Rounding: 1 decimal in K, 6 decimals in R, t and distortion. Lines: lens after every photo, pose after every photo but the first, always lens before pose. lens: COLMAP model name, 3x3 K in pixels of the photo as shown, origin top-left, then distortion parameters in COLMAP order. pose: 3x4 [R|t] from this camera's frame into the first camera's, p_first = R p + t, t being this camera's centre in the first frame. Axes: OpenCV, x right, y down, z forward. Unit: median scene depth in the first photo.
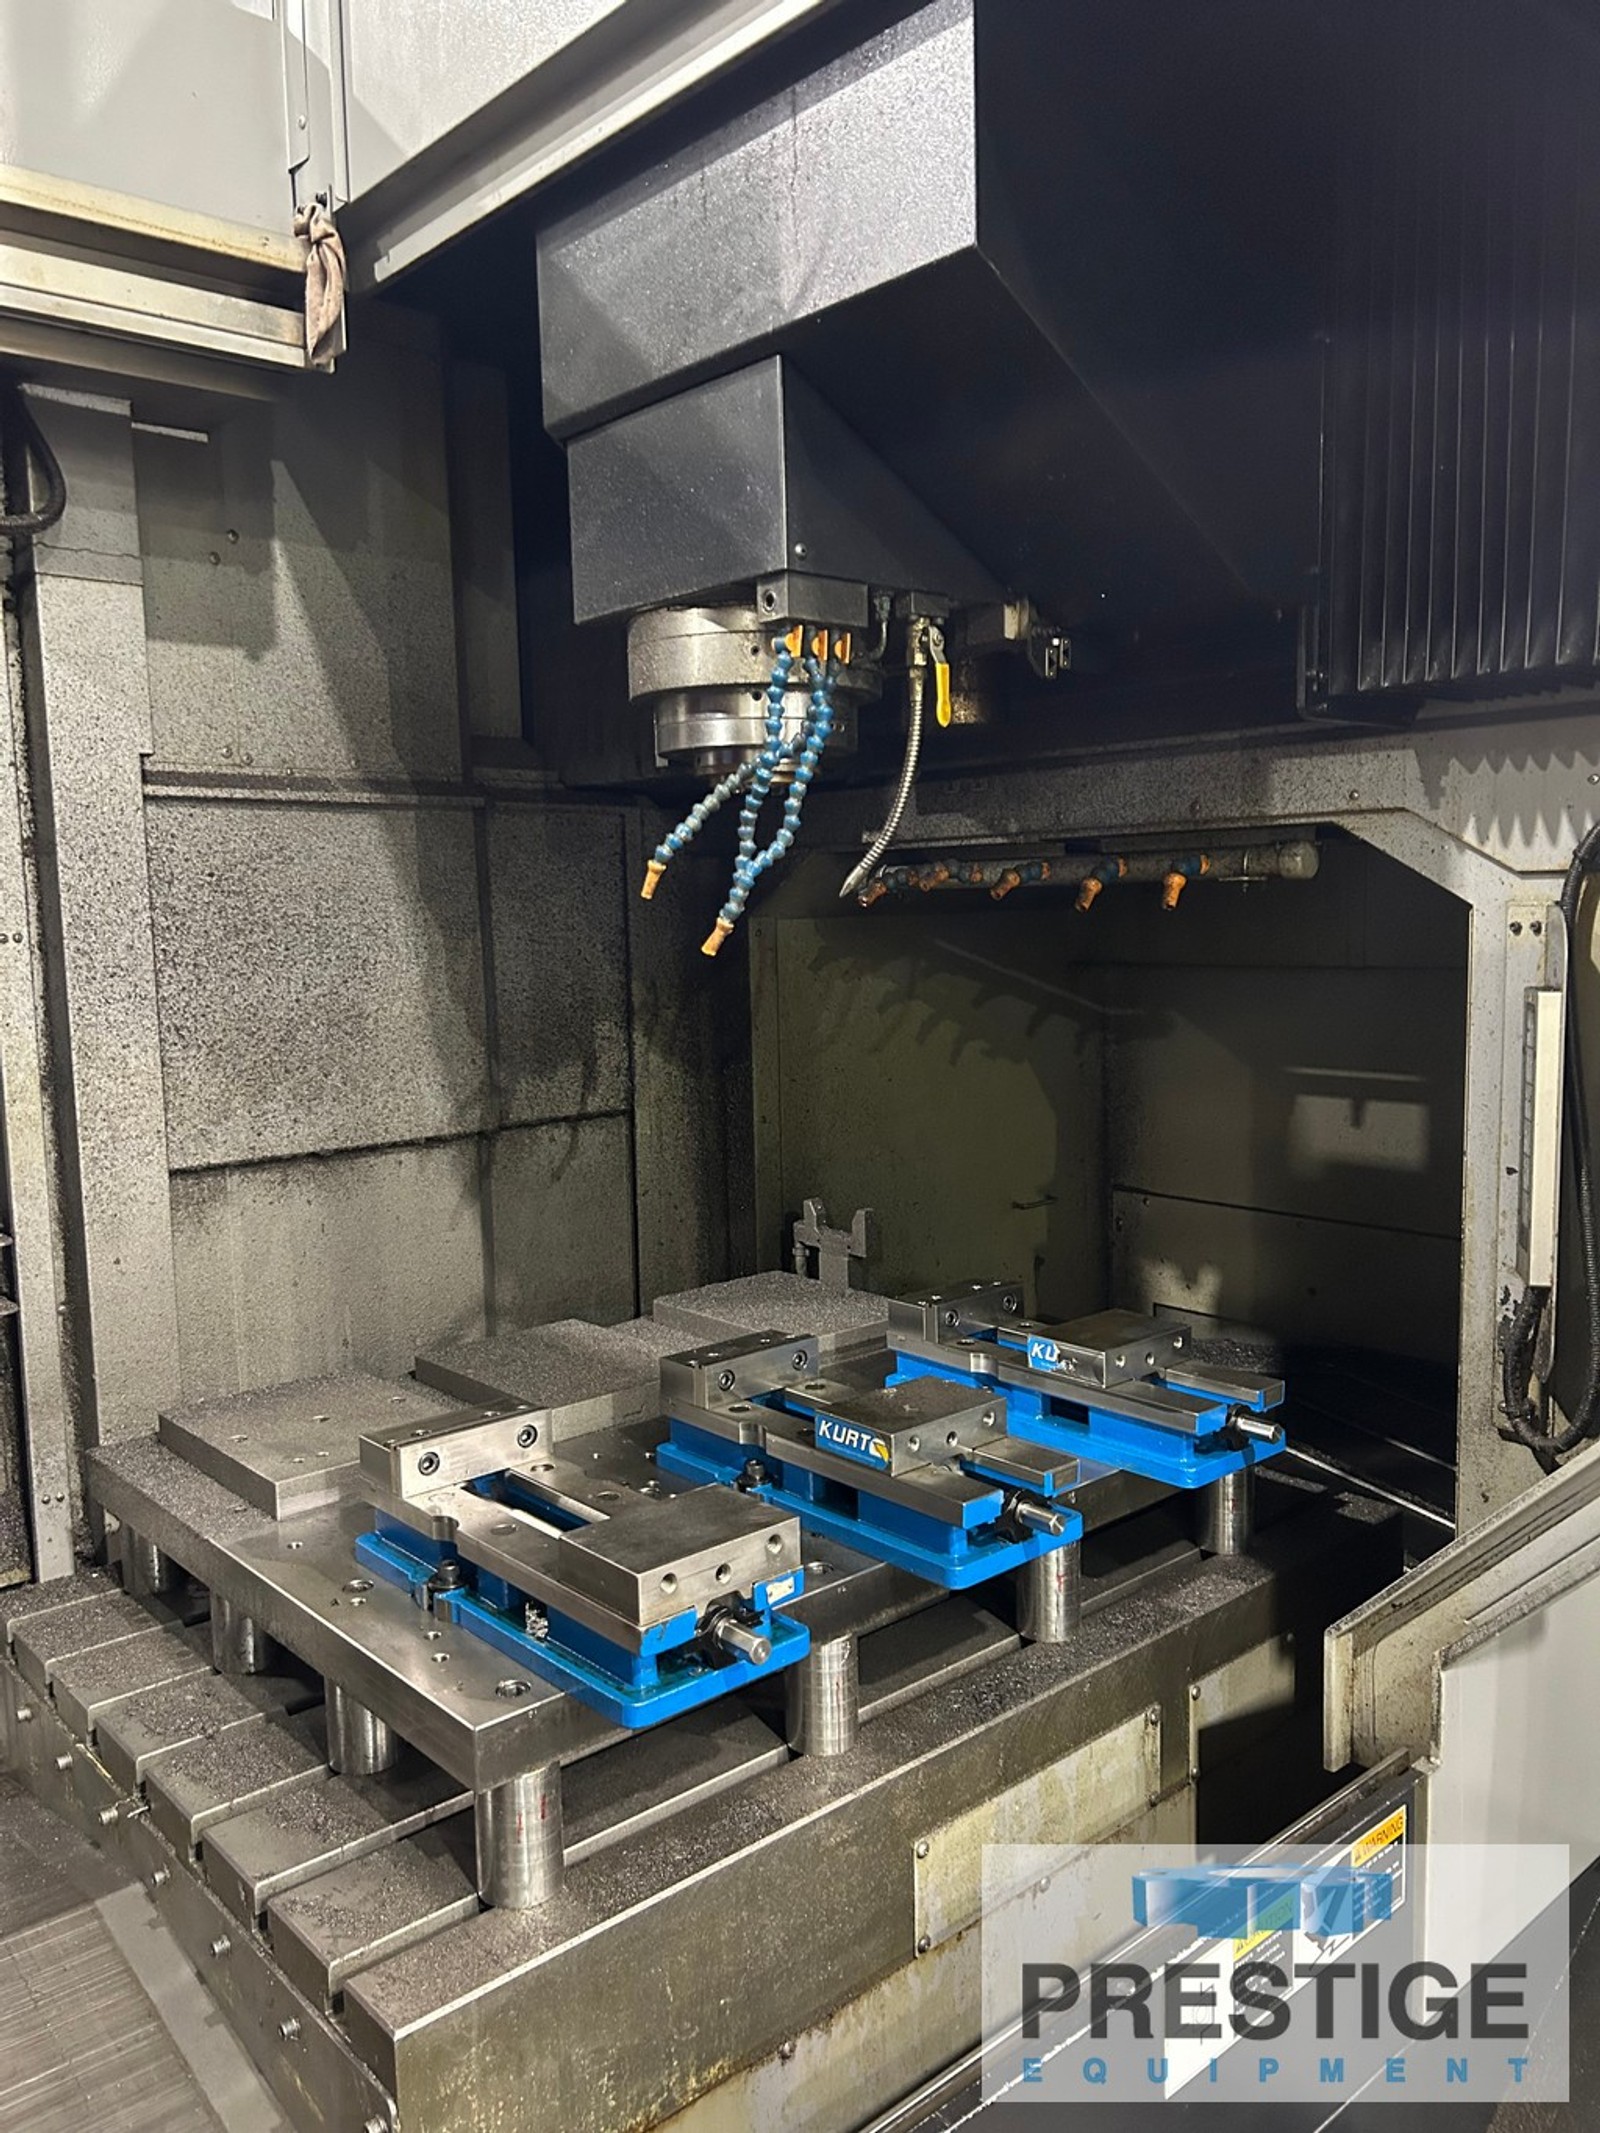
lens RADIAL K [[1639.4, 0, 791.1], [0, 1639.4, 1072.7], [0, 0, 1]] dist [0.042376, -0.011339]
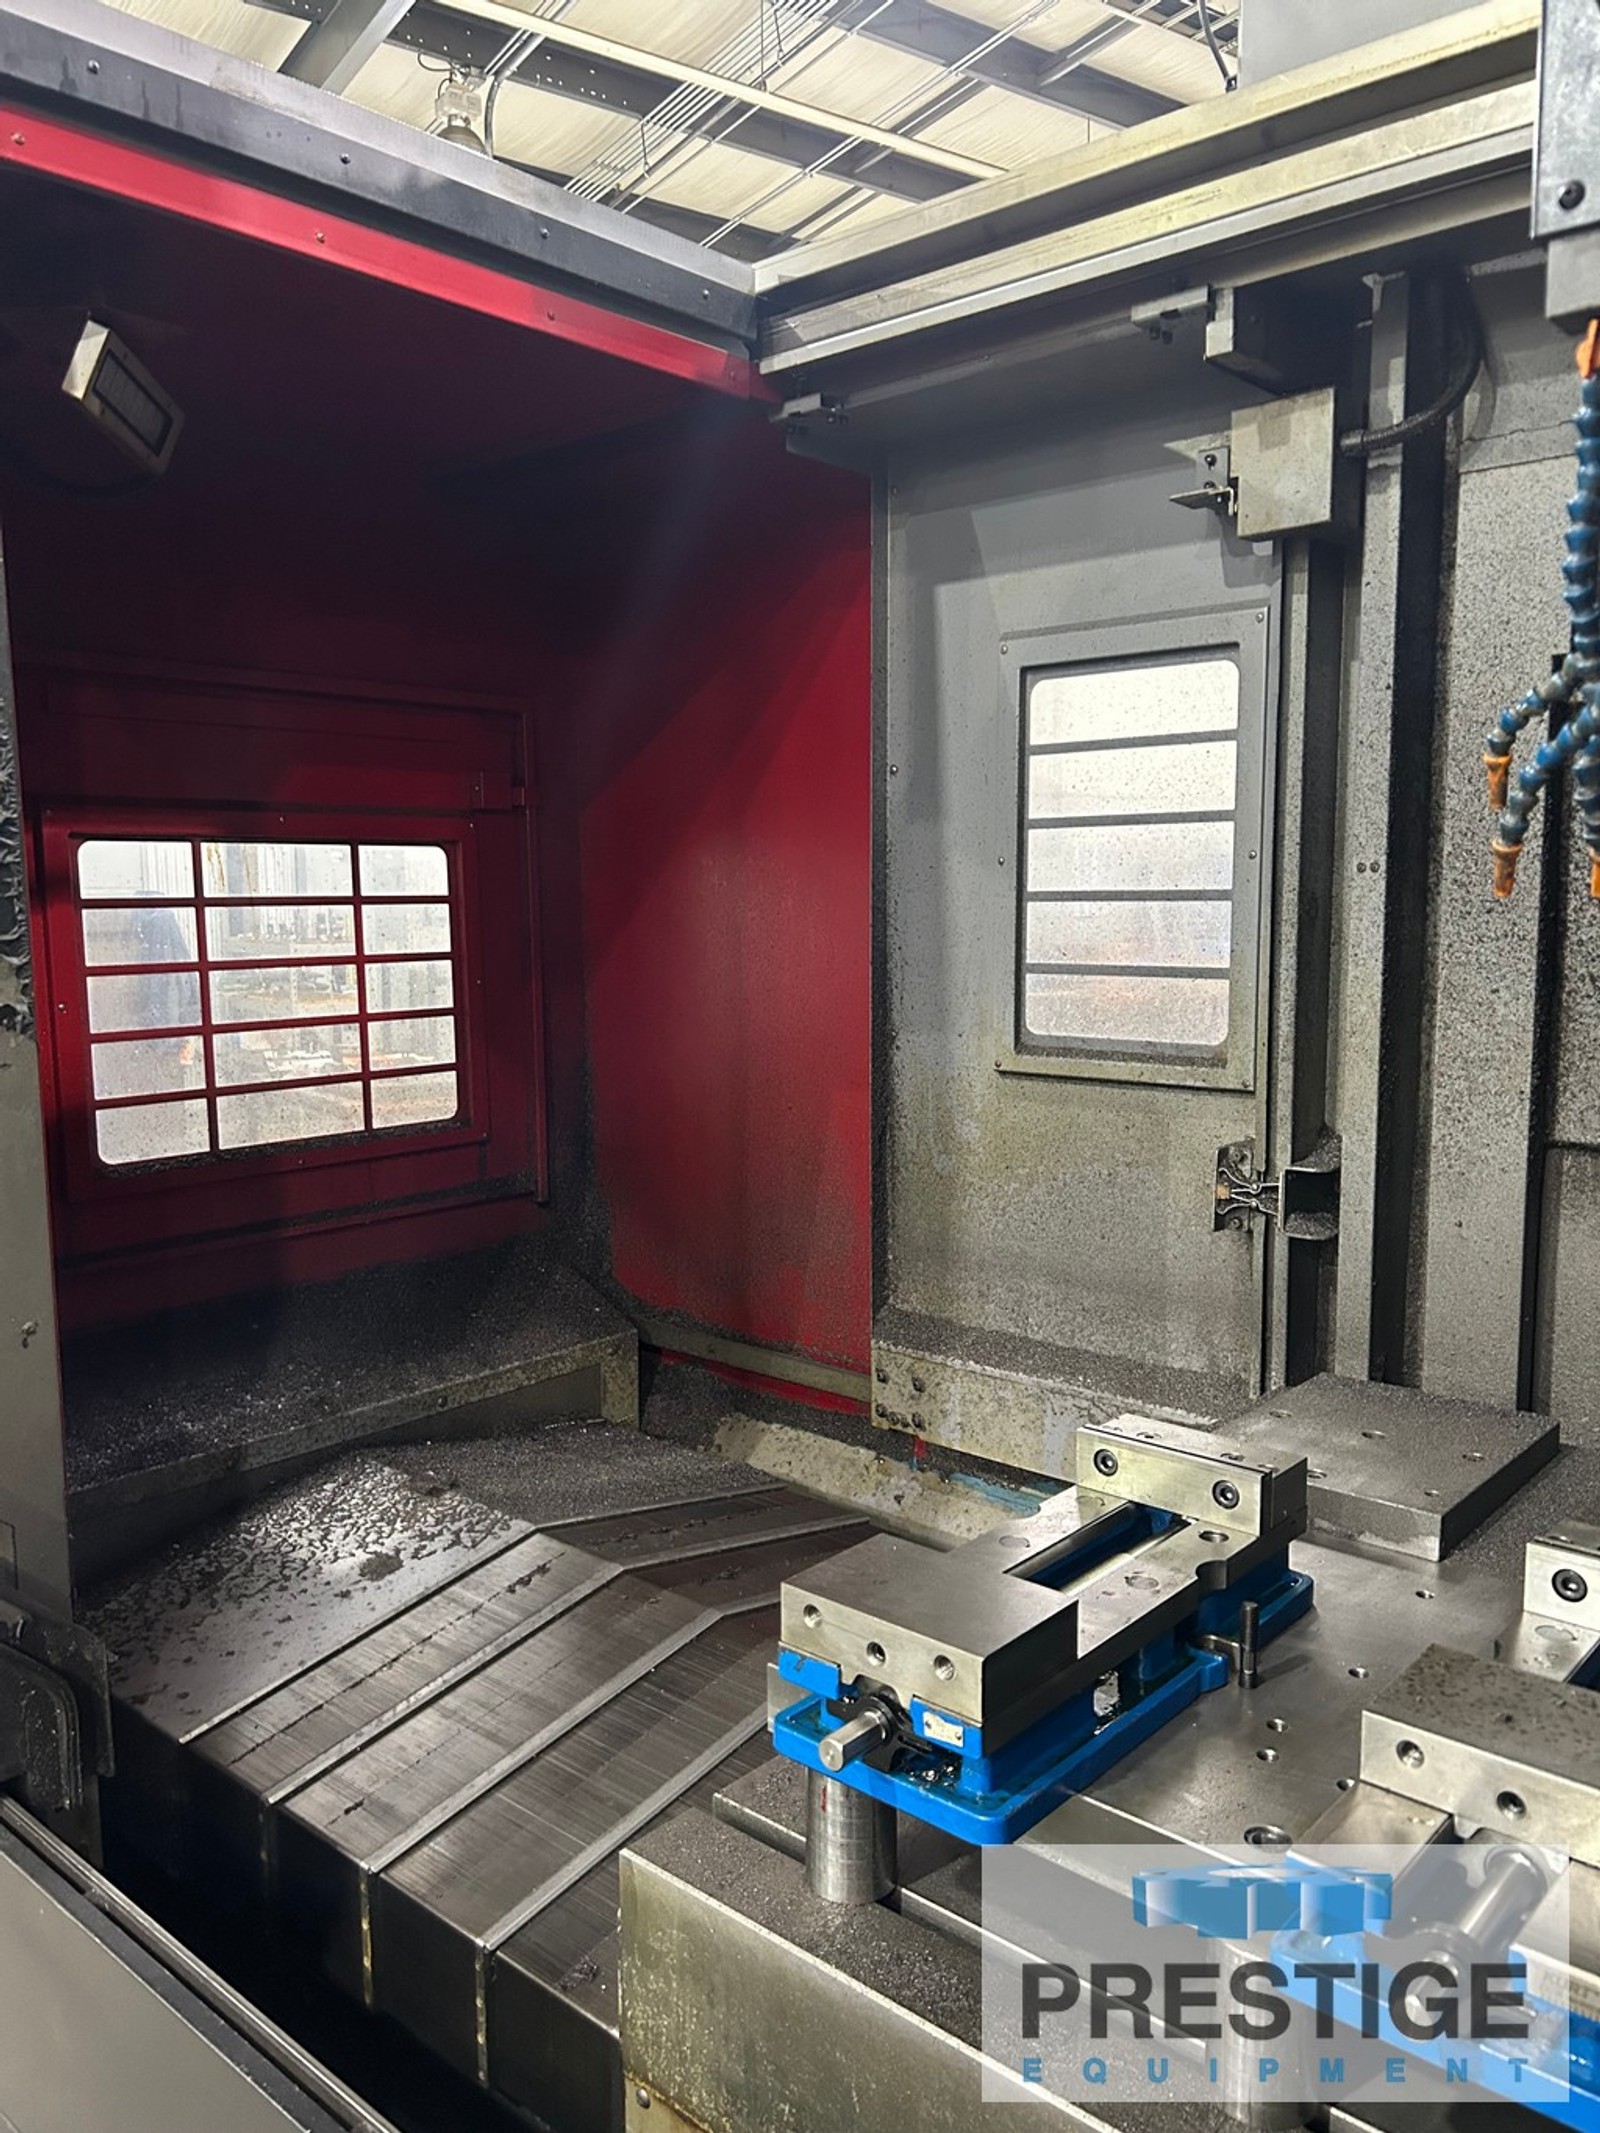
lens RADIAL K [[1639.4, 0, 790.4], [0, 1639.4, 1067.1], [0, 0, 1]] dist [0.042376, -0.011339]
pose [[0.114976, 0.133611, -0.984342, 0.449043], [-0.100196, 0.987419, 0.122326, -0.047567], [0.988302, 0.084563, 0.126917, 0.524111]]
